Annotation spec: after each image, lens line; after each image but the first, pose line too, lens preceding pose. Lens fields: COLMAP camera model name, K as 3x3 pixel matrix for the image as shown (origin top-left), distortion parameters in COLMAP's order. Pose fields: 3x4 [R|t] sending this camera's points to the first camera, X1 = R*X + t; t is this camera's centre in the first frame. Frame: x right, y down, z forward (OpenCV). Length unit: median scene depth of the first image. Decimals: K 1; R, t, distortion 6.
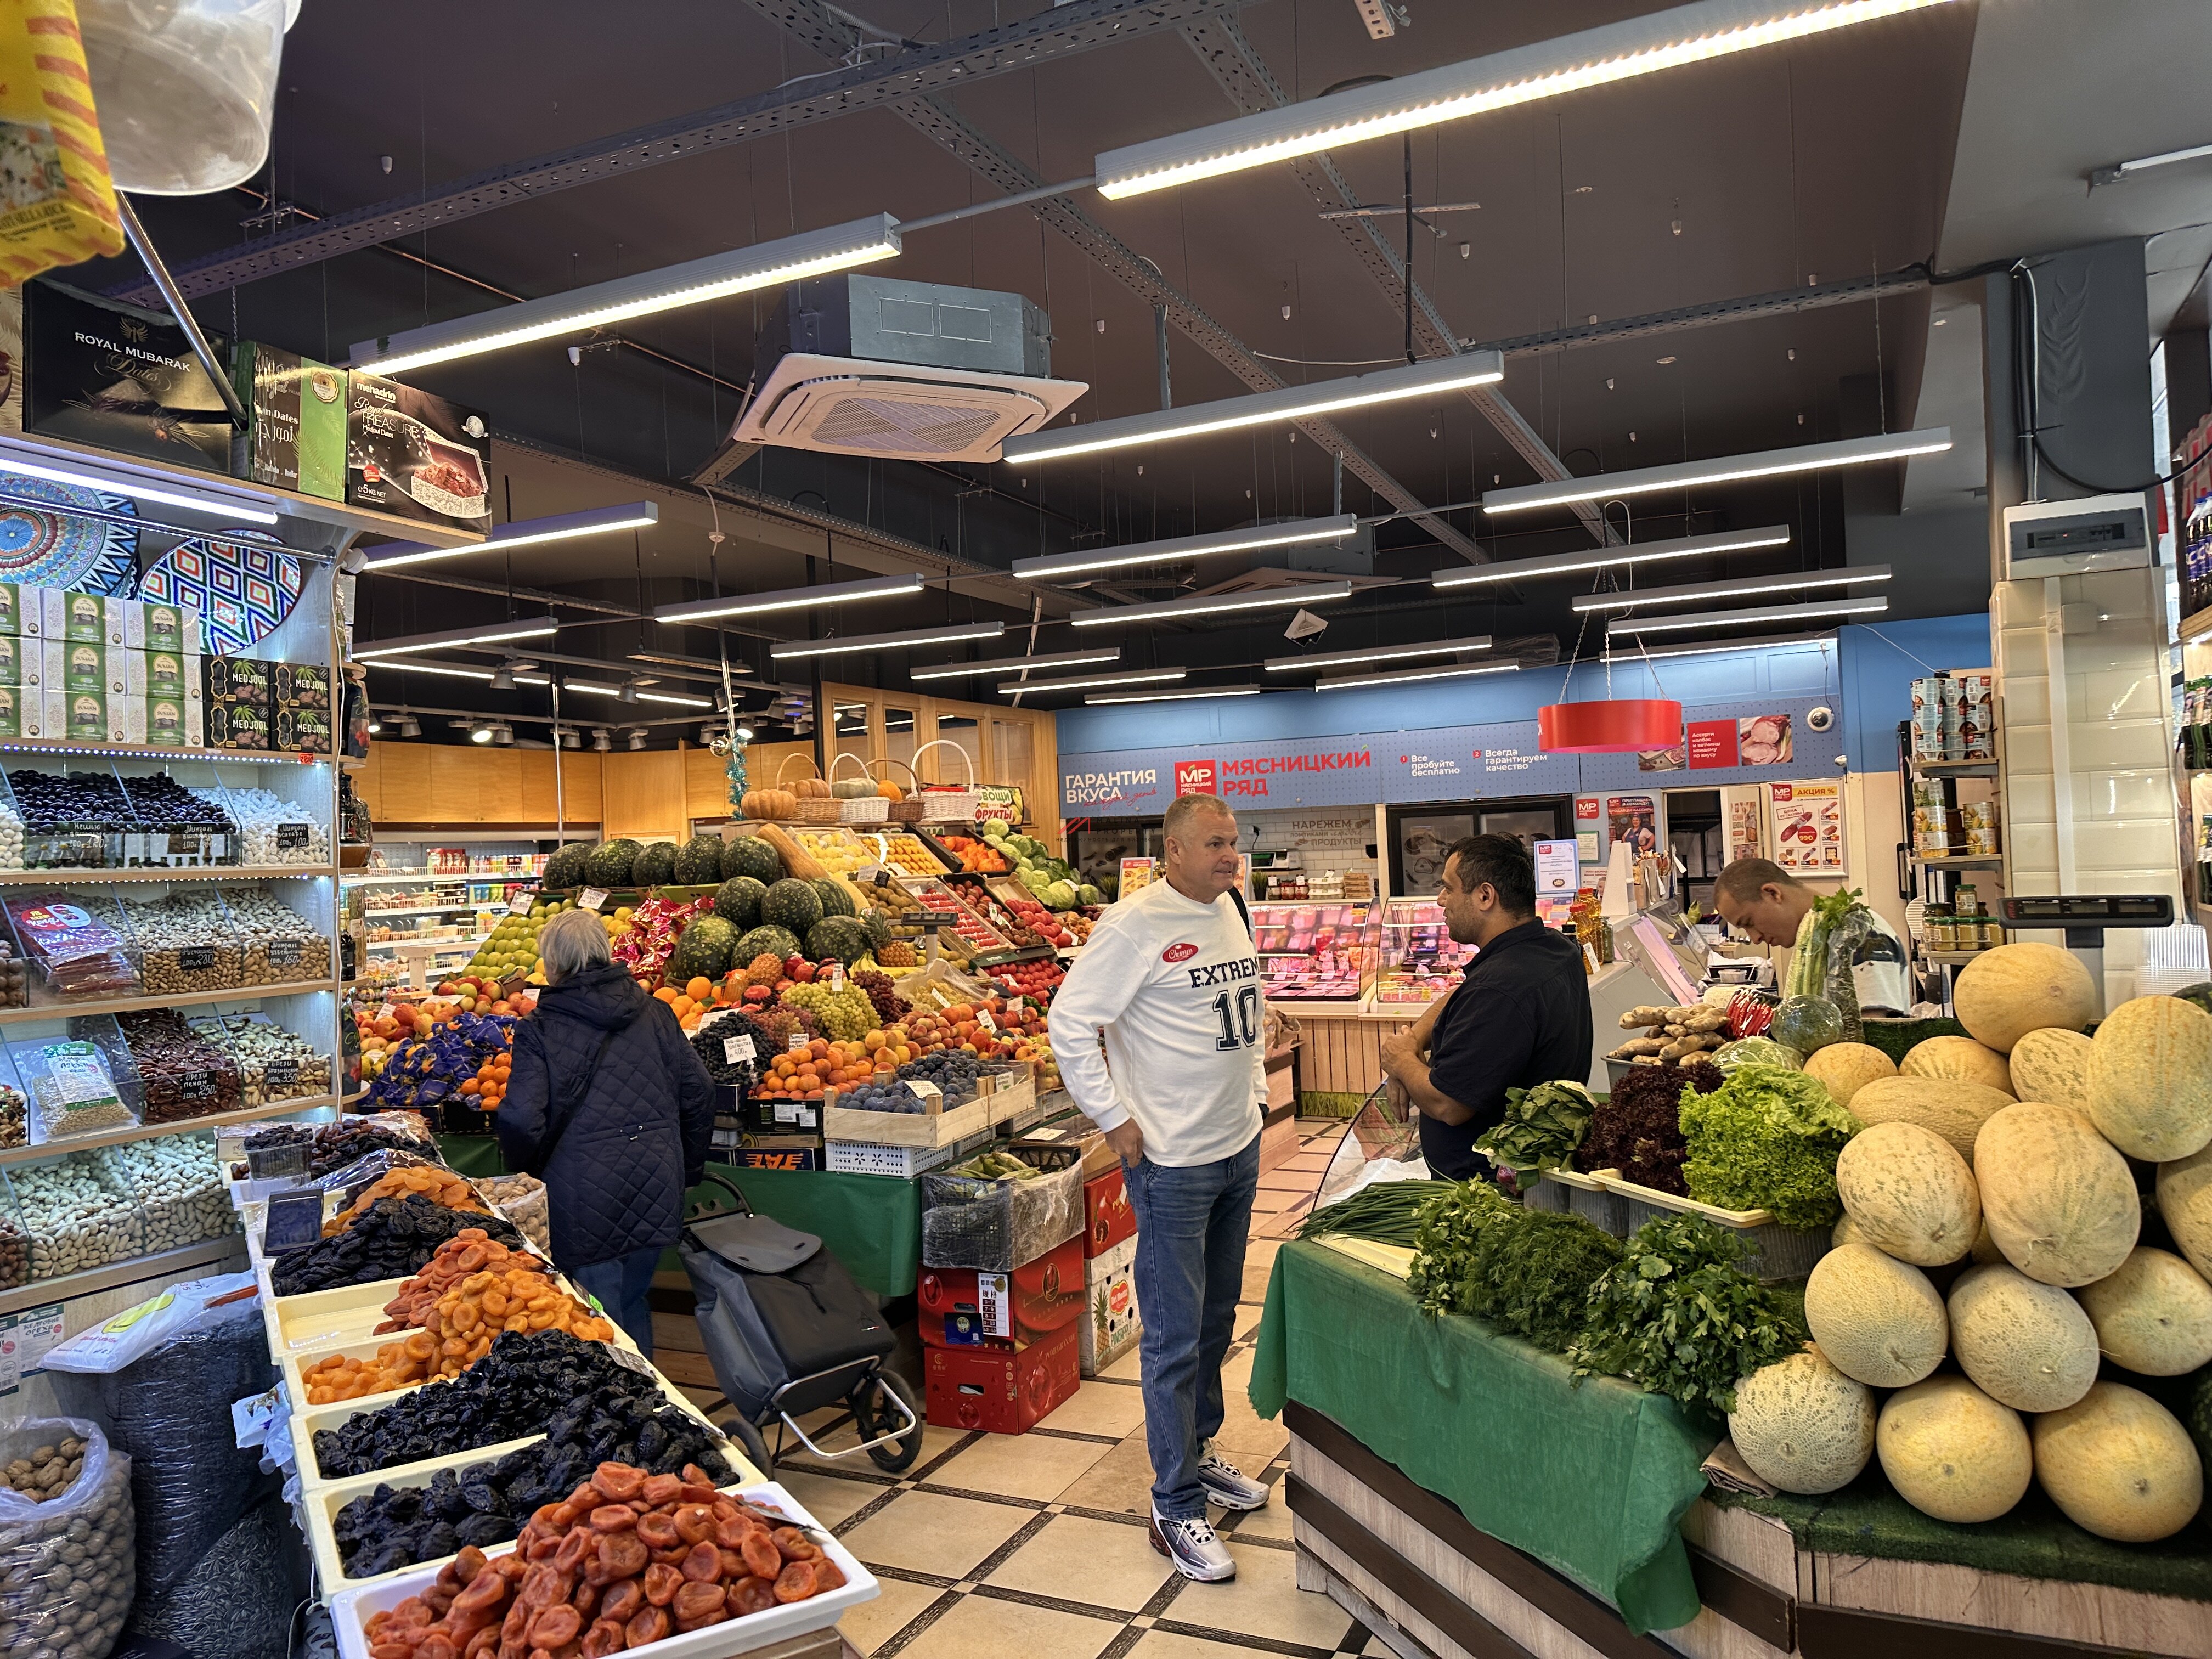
lens RADIAL K [[1514.0, 0, 1108.1], [0, 1514.0, 828.4], [0, 0, 1]] dist [0.002007, -0.008768]
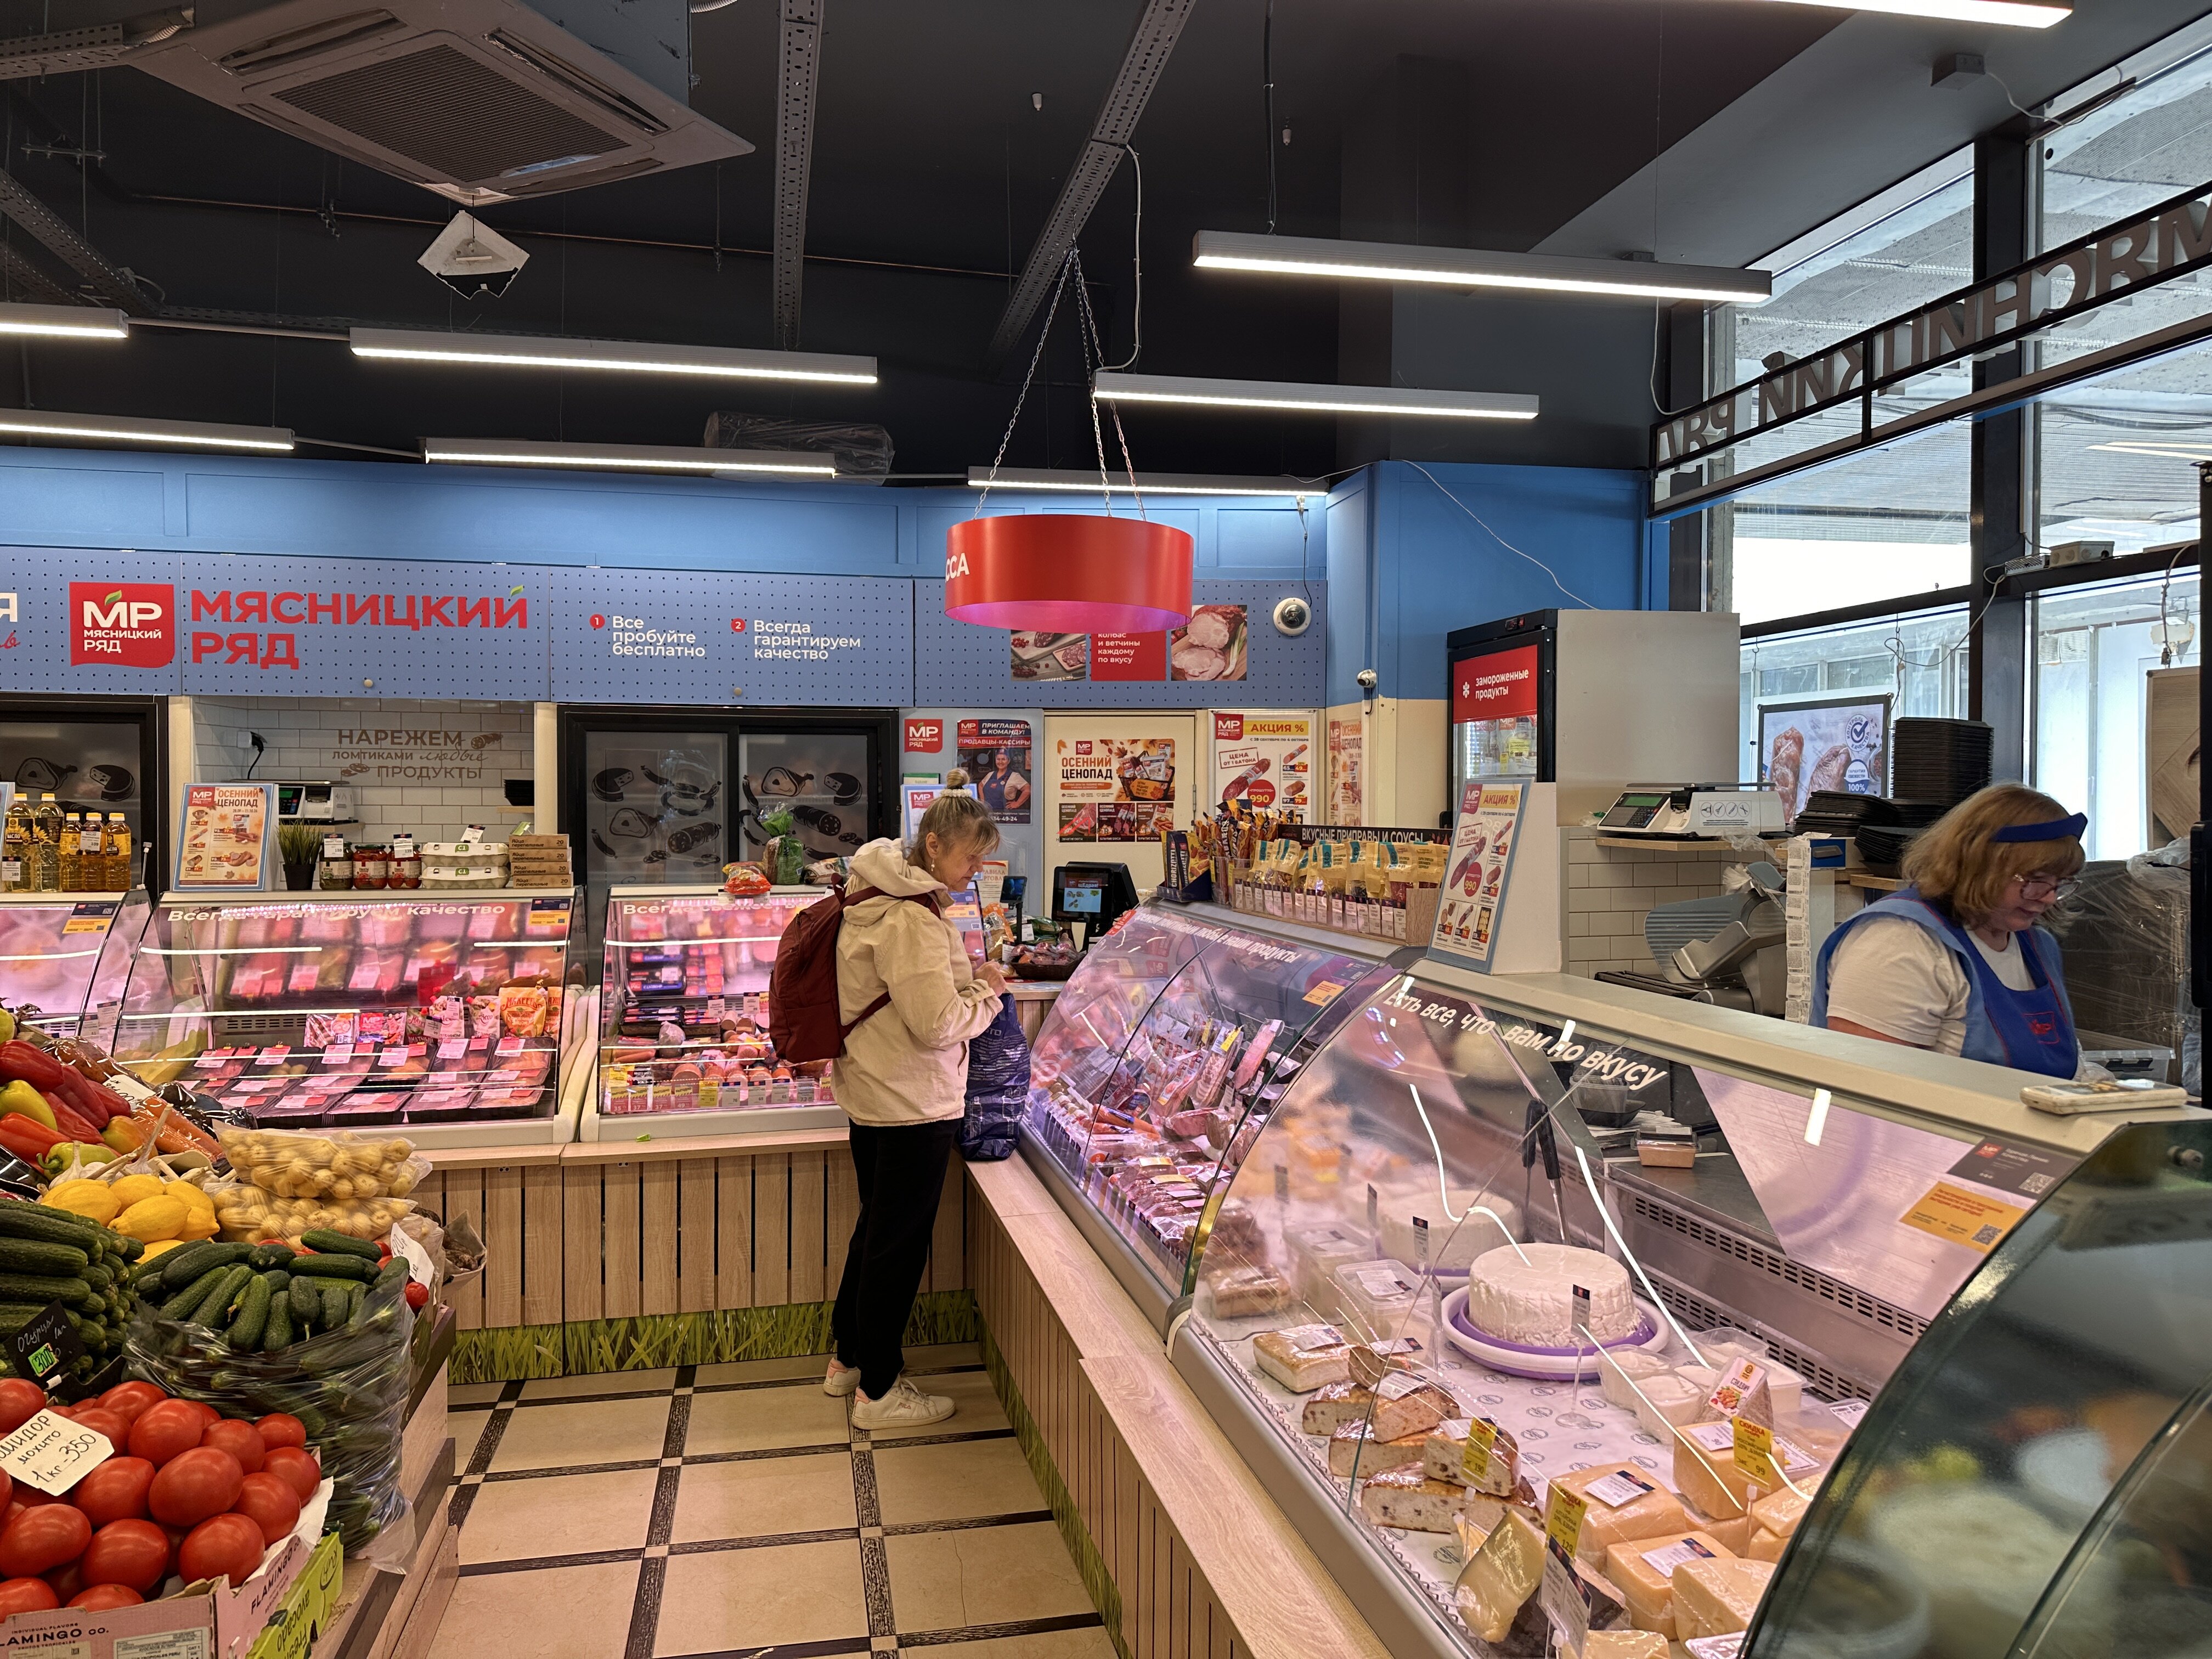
lens RADIAL K [[1514.0, 0, 1121.4], [0, 1514.0, 815.9], [0, 0, 1]] dist [0.002007, -0.008768]
pose [[0.783837, 0.033846, 0.620044, 0.013638], [-0.044511, 0.999007, 0.001736, 0.014208], [-0.619369, -0.028959, 0.784565, 0.499037]]
